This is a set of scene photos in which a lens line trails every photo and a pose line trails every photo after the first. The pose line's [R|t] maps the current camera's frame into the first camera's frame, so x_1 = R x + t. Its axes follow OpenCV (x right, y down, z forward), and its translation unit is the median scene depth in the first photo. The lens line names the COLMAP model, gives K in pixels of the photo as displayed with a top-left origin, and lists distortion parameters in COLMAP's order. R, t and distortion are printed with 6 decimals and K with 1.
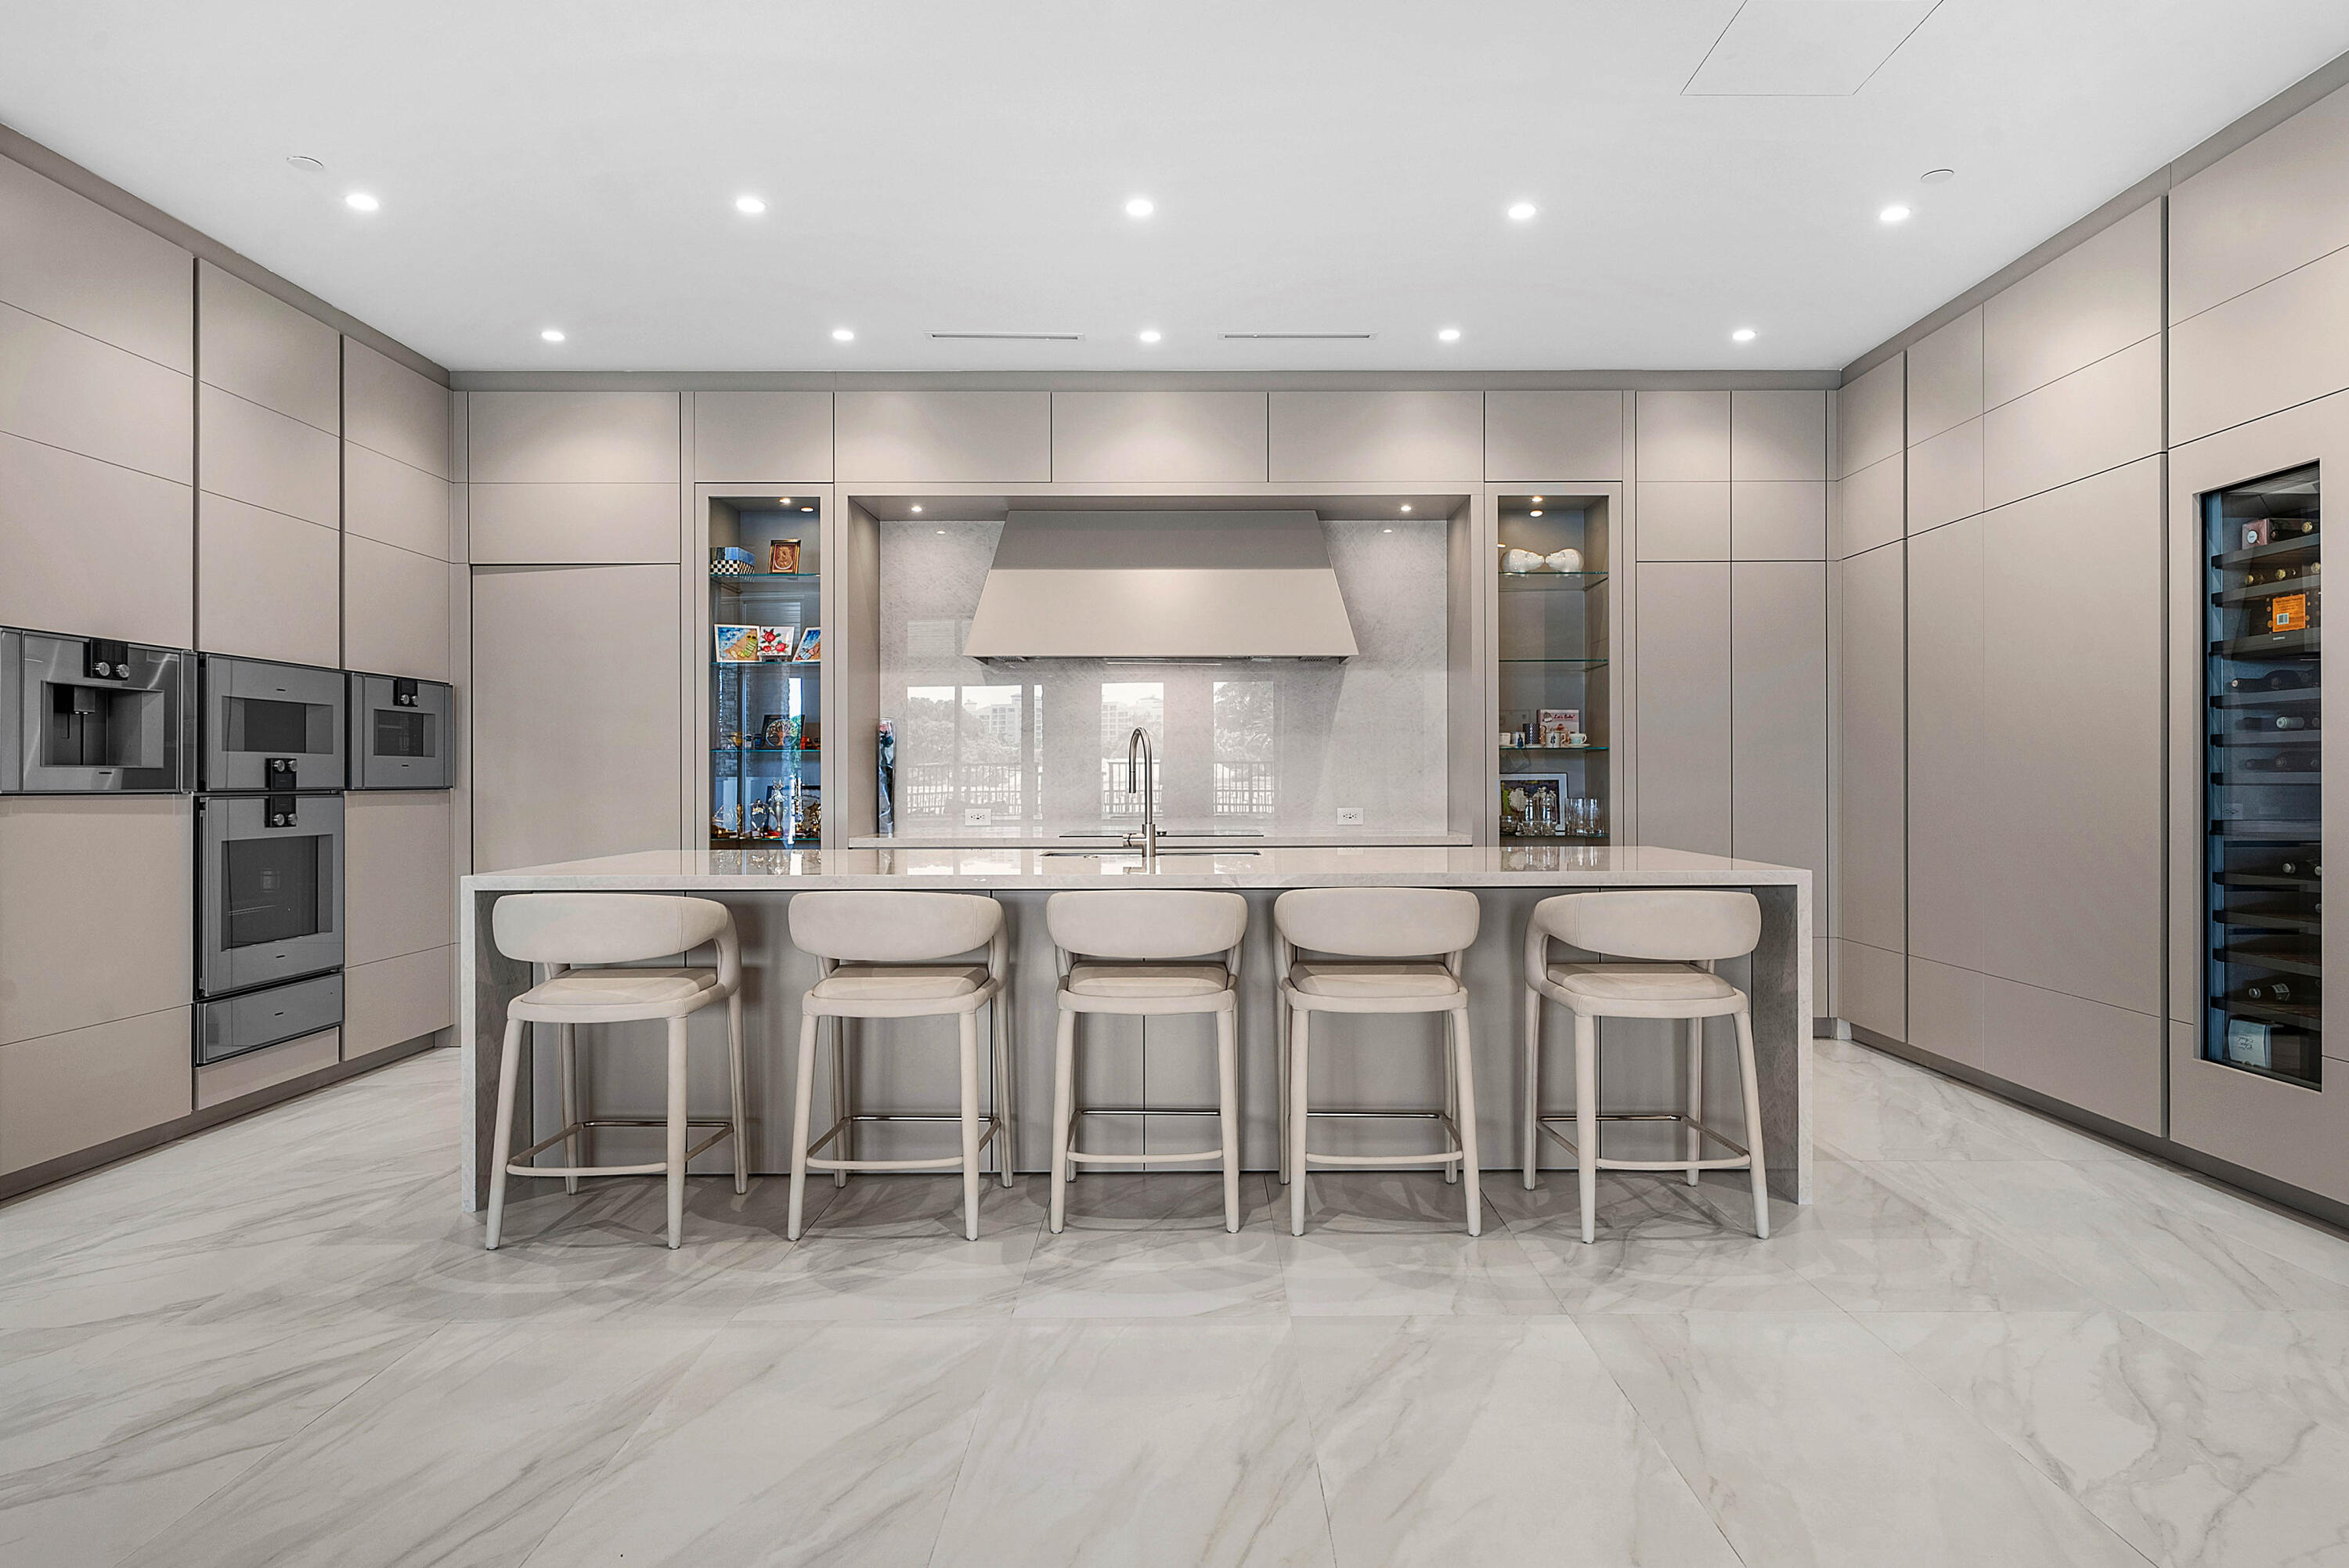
lens RADIAL K [[1445.0, 0, 1174.5], [0, 1445.0, 784.0], [0, 0, 1]] dist [0.048022, 0.000626]
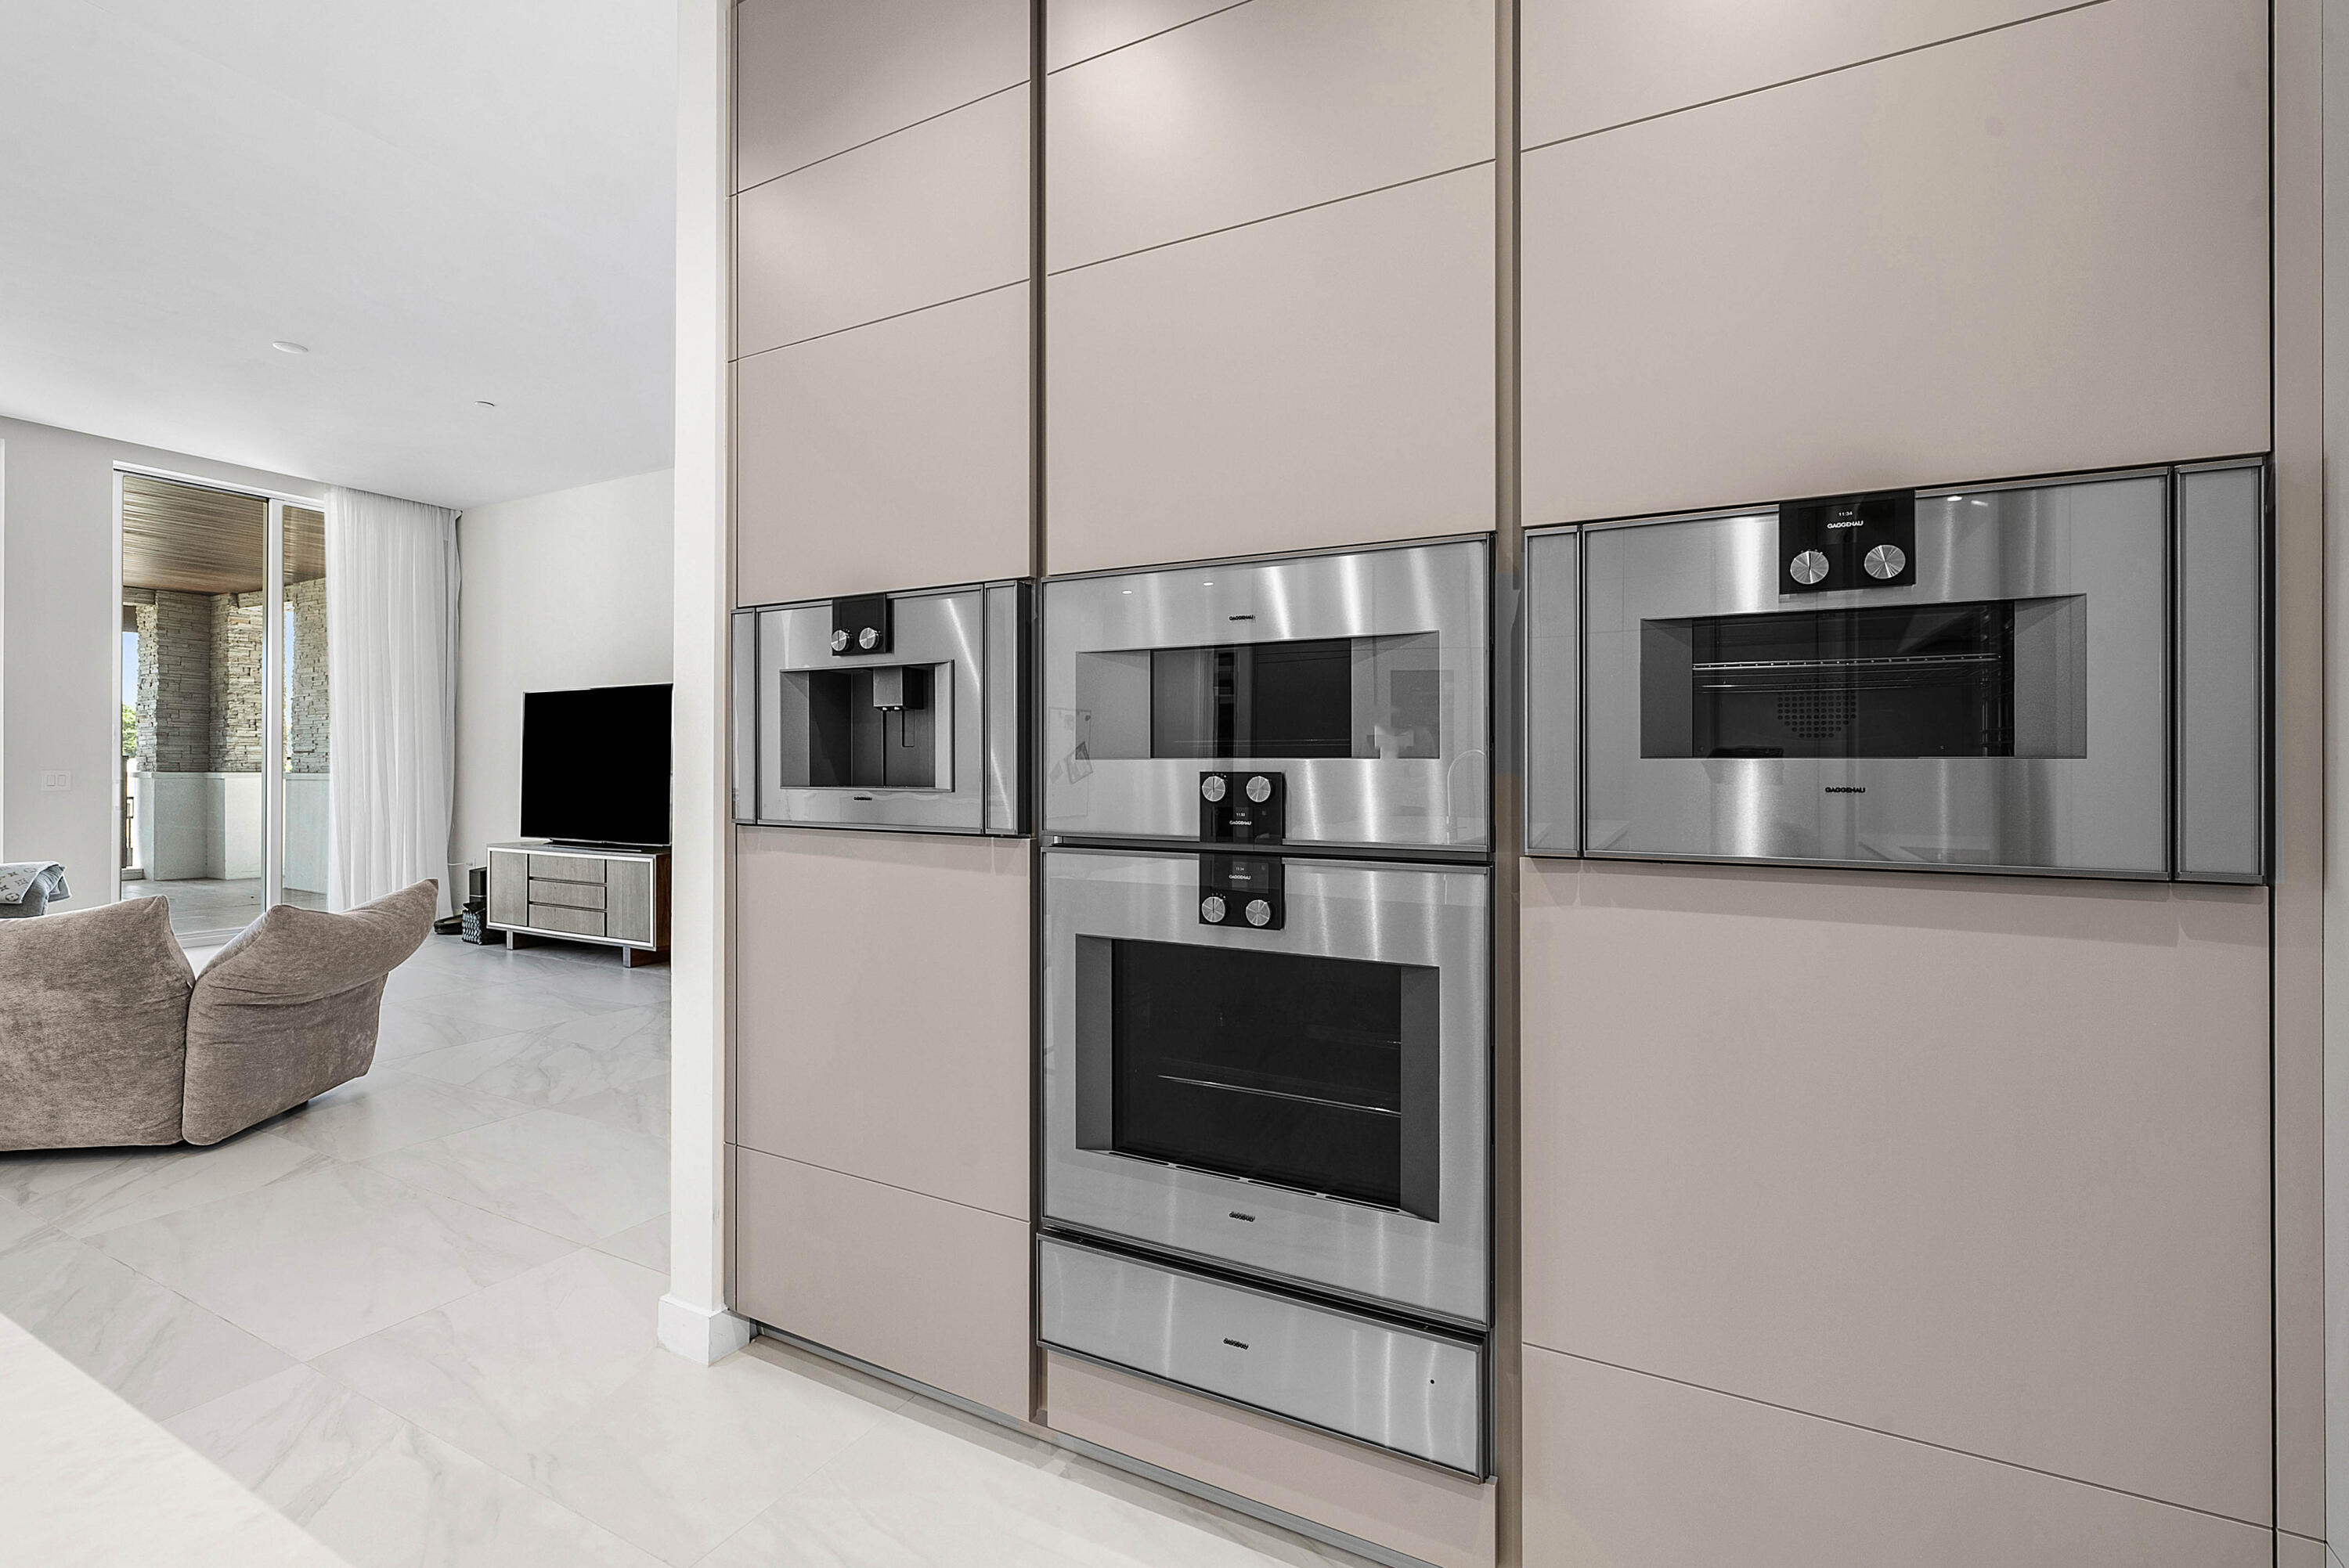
lens RADIAL K [[975.4, 0, 1183.1], [0, 975.4, 760.5], [0, 0, 1]] dist [-0.002260, -0.000057]
pose [[-0.435737, -0.002394, -0.900071, -0.324588], [-0.002938, 0.999995, -0.001238, -0.020193], [0.900069, 0.002105, -0.435742, 1.089567]]
